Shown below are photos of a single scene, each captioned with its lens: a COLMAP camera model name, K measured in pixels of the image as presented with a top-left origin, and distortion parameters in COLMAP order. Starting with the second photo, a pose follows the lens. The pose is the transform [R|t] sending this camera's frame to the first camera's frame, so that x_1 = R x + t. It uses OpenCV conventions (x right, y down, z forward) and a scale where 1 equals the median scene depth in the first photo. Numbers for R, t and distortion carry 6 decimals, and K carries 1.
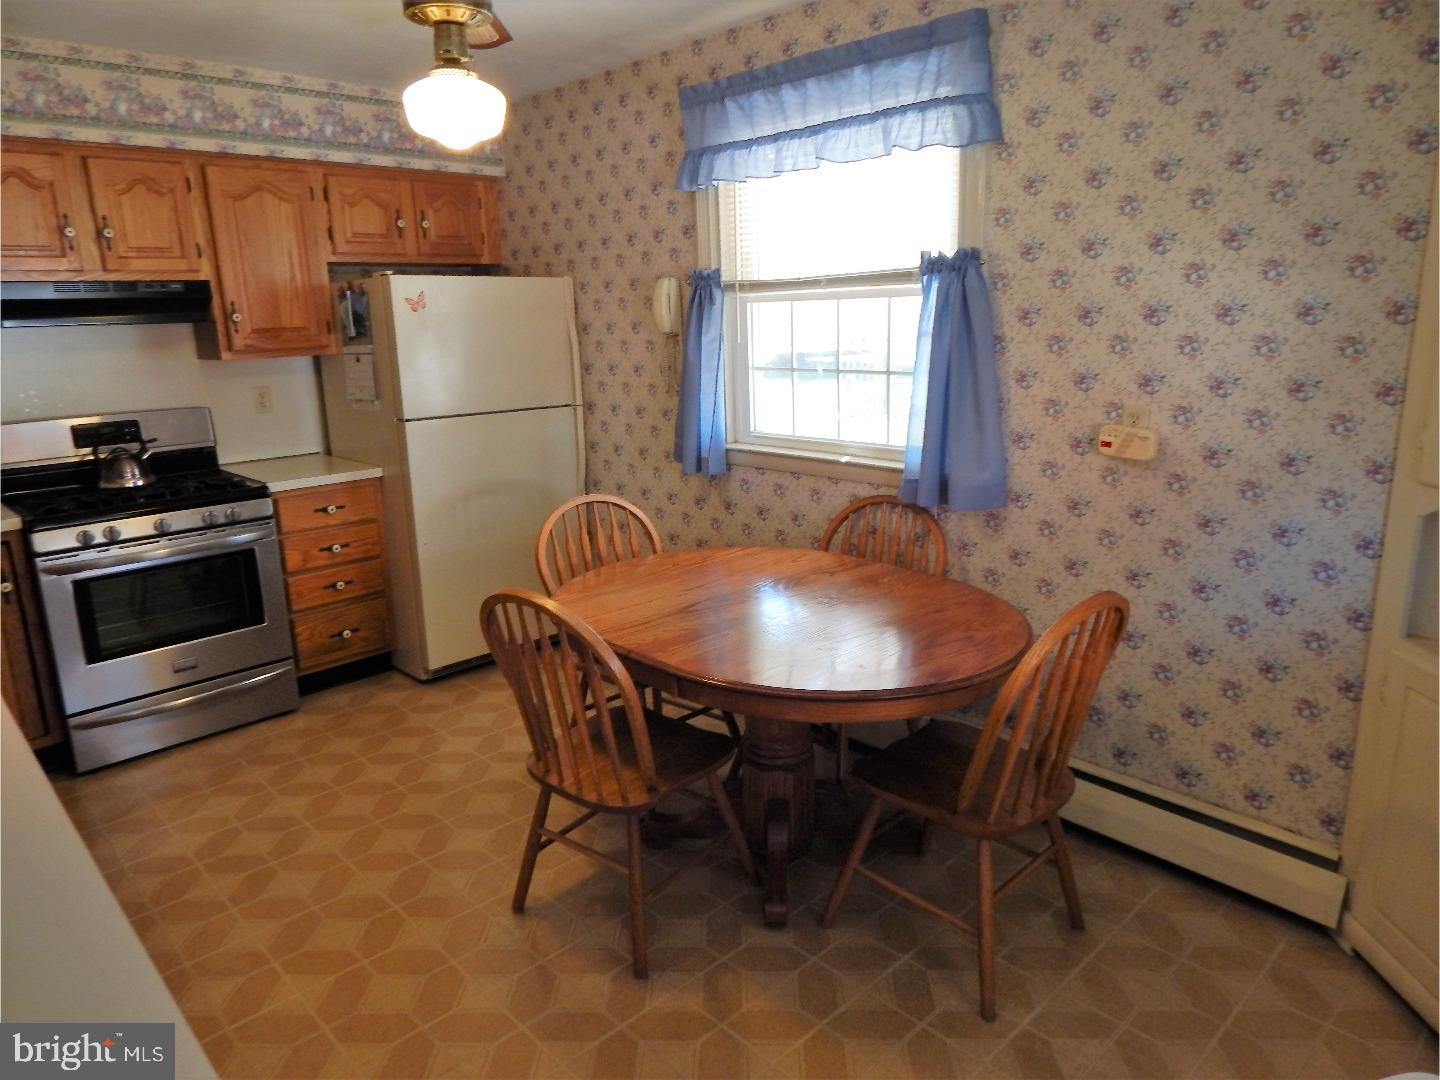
lens RADIAL K [[955.4, 0, 722.4], [0, 955.4, 528.4], [0, 0, 1]] dist [0.008499, -0.005632]
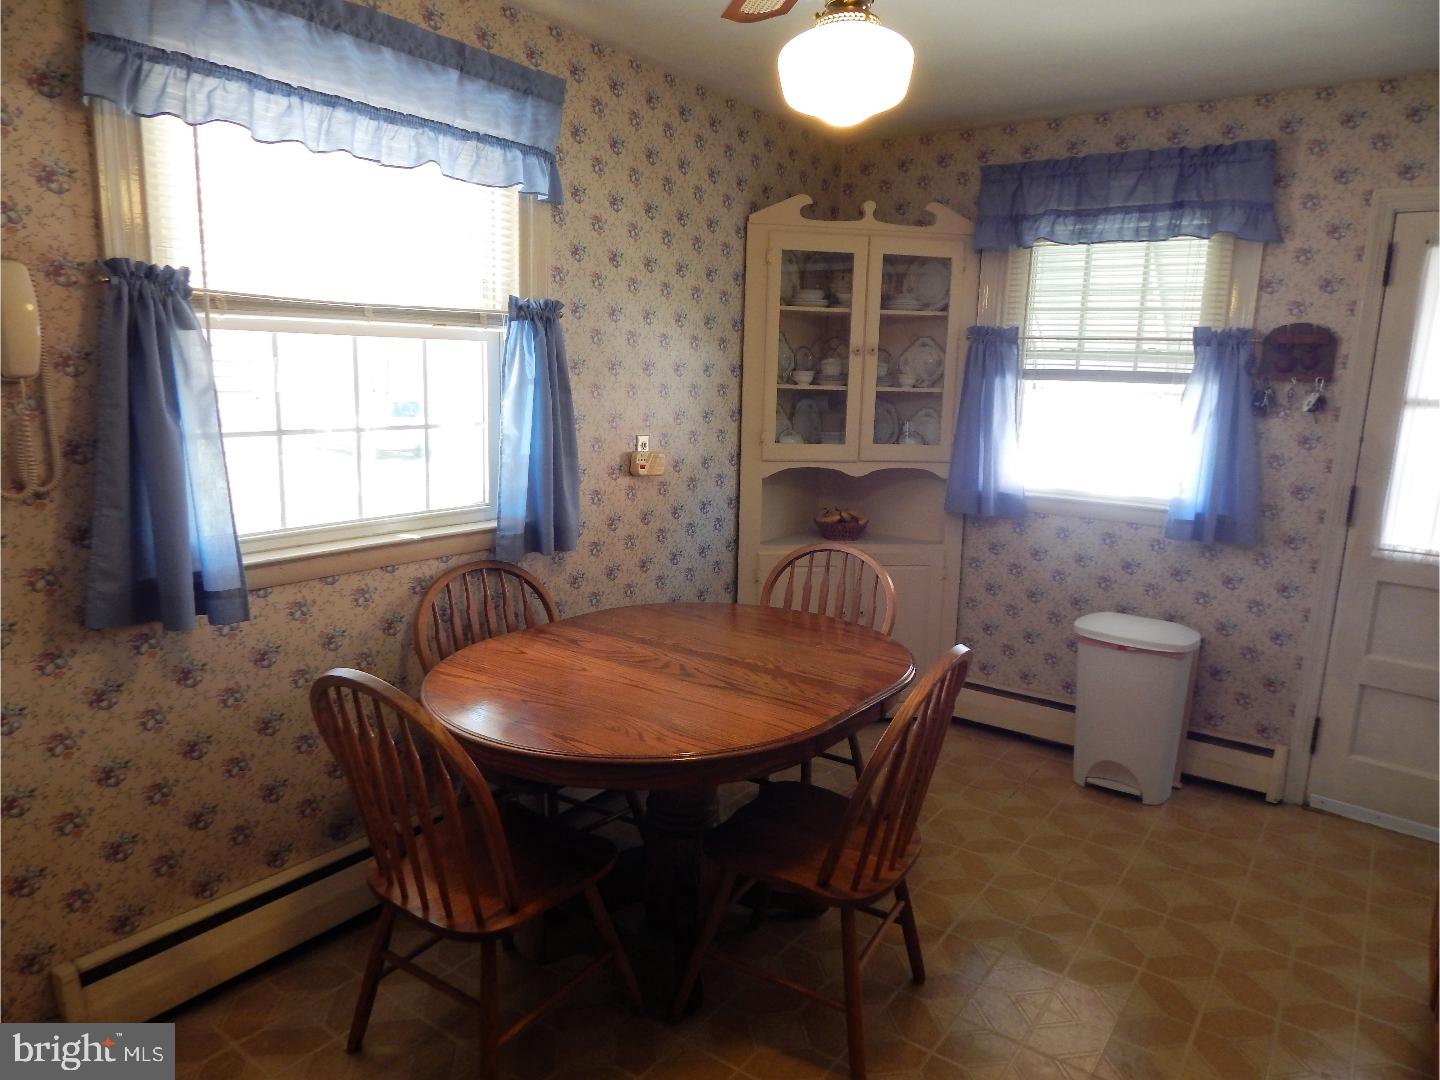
lens RADIAL K [[955.4, 0, 722.4], [0, 955.4, 528.4], [0, 0, 1]] dist [0.008499, -0.005632]
pose [[-0.185390, -0.145396, 0.971849, -0.637352], [0.195202, 0.963835, 0.181434, -0.158818], [-0.963082, 0.223343, -0.150304, 0.797621]]
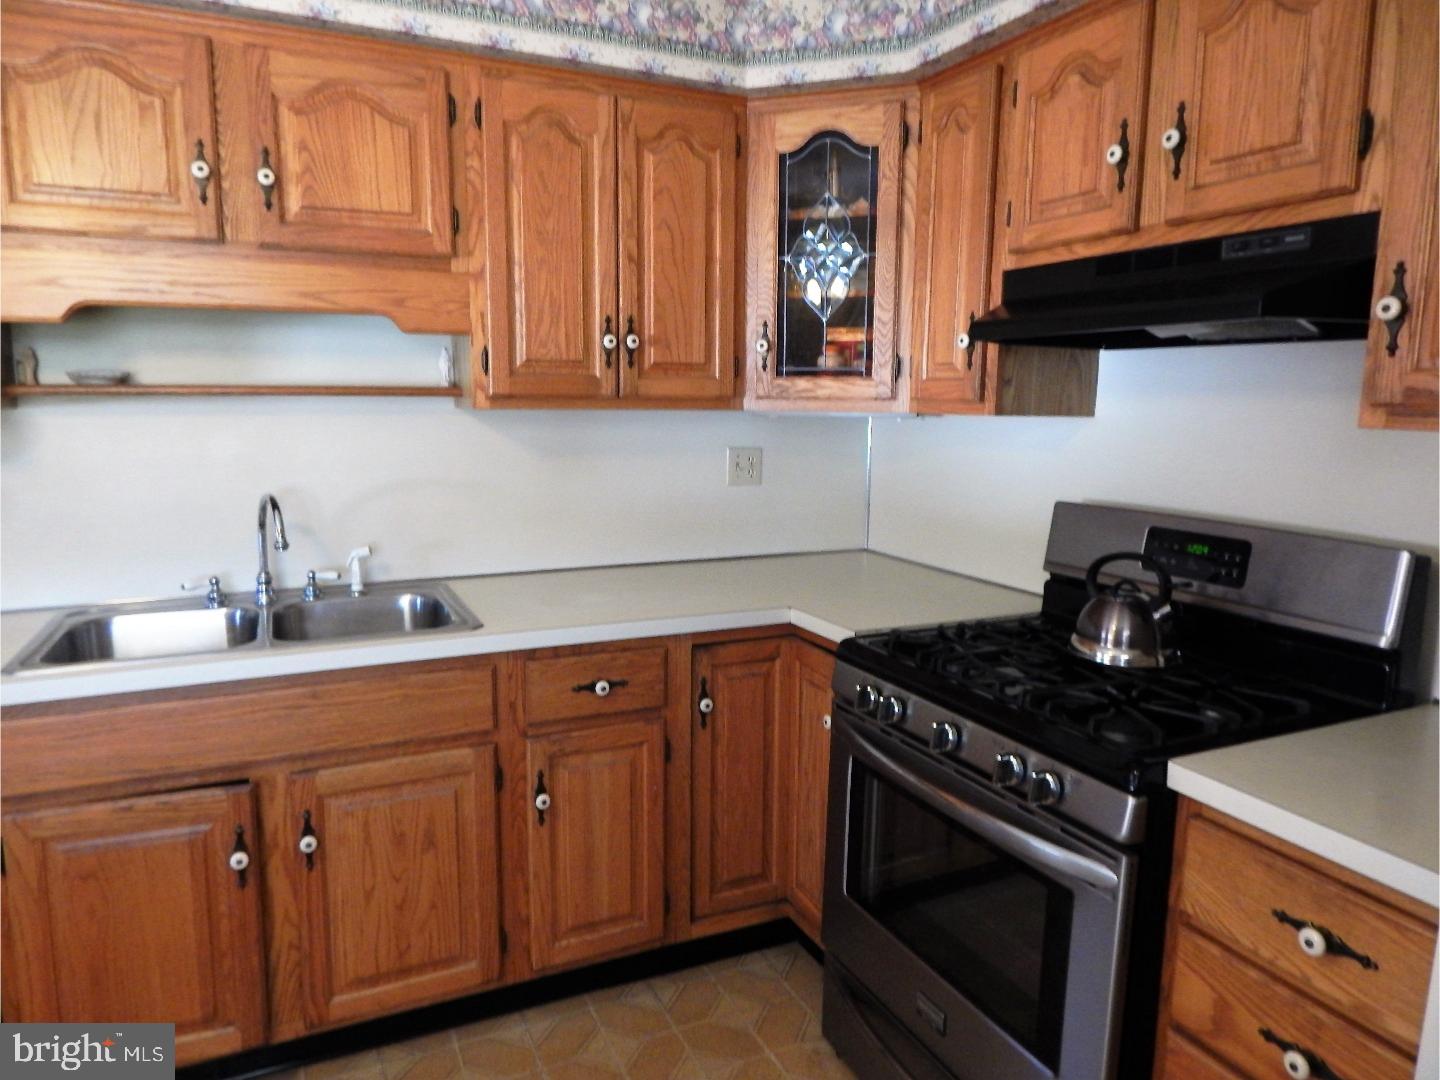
lens RADIAL K [[936.8, 0, 719.0], [0, 936.8, 533.6], [0, 0, 1]] dist [-0.002435, -0.003949]
pose [[-0.312067, 0.170157, -0.934698, -0.110987], [-0.214775, 0.945726, 0.243871, -0.185589], [0.925465, 0.276854, -0.258585, 0.943252]]
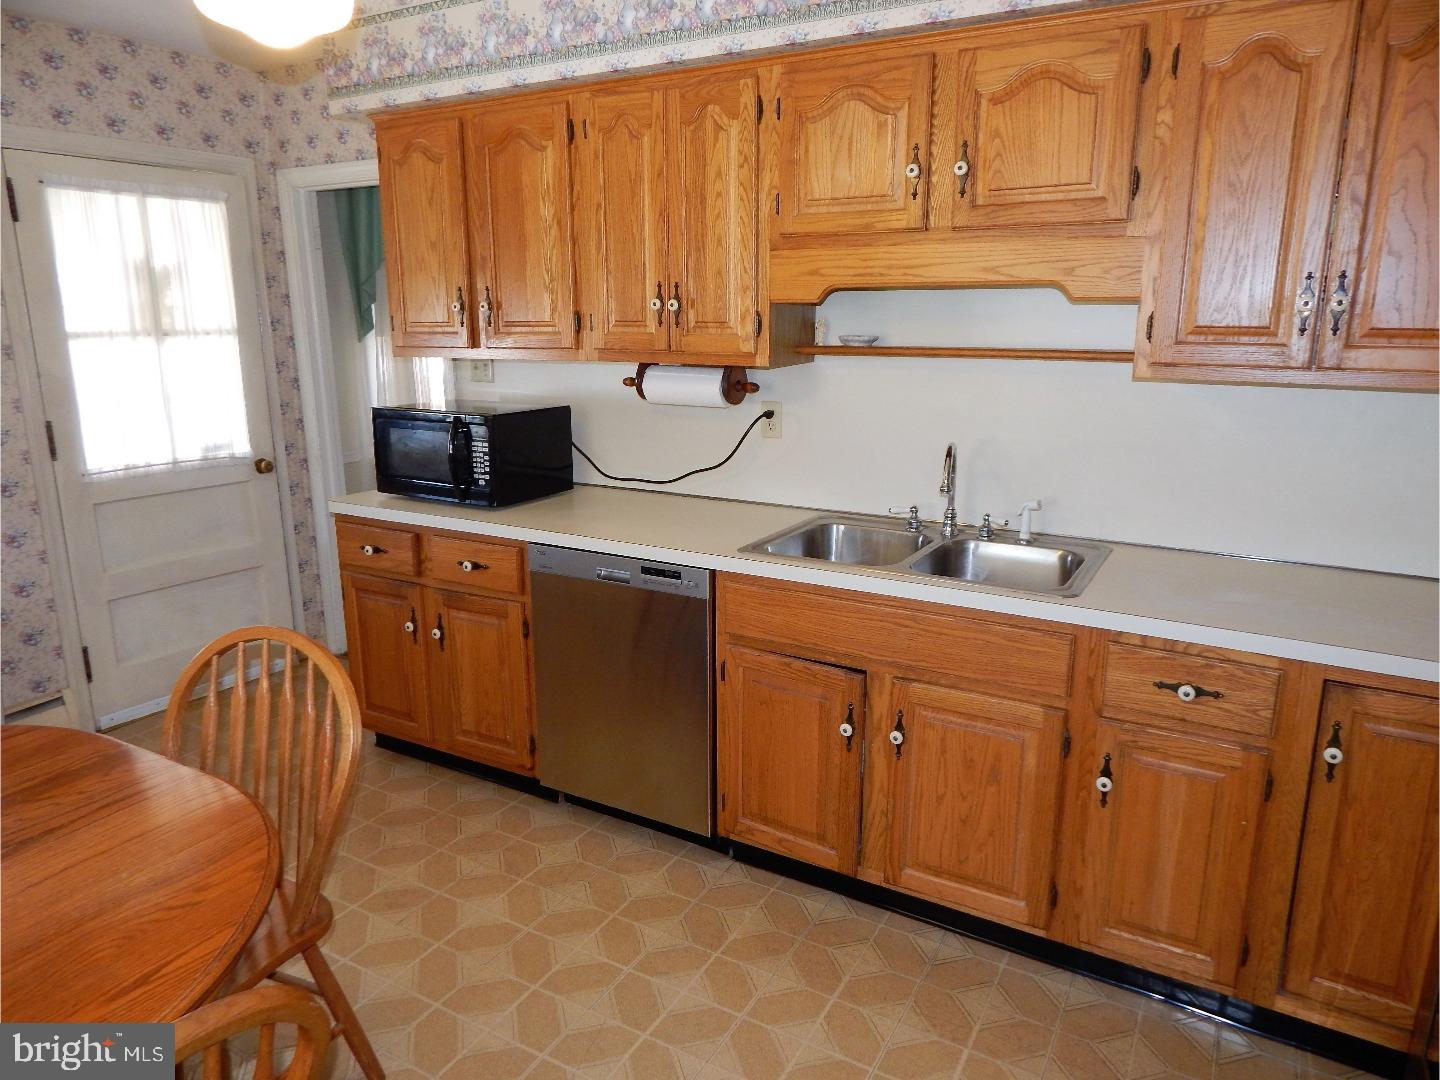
lens RADIAL K [[956.8, 0, 727.7], [0, 956.8, 530.3], [0, 0, 1]] dist [0.001501, -0.008938]
pose [[-0.956142, 0.101095, -0.274903, -0.224809], [-0.033278, 0.894976, 0.444871, -0.254179], [0.291006, 0.434508, -0.852360, 1.100437]]
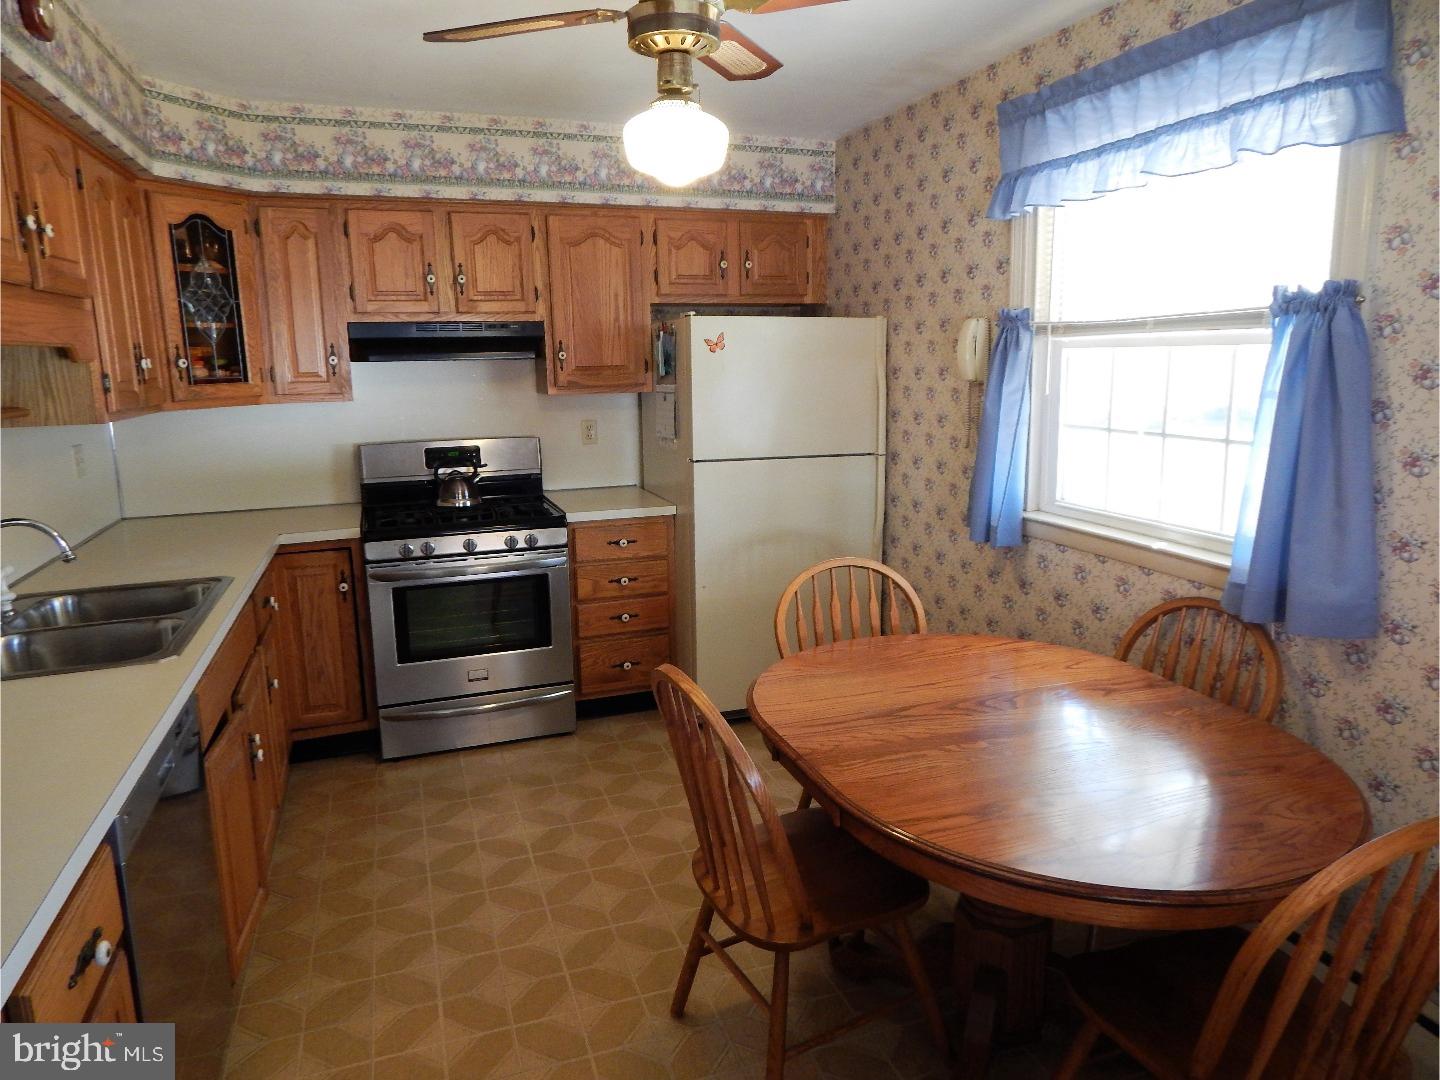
lens RADIAL K [[955.4, 0, 722.4], [0, 955.4, 528.4], [0, 0, 1]] dist [0.008499, -0.005632]
pose [[0.911155, 0.089232, -0.402286, 0.105892], [-0.103520, 0.994531, -0.013868, -0.035077], [0.398849, 0.054281, 0.915409, 0.115765]]
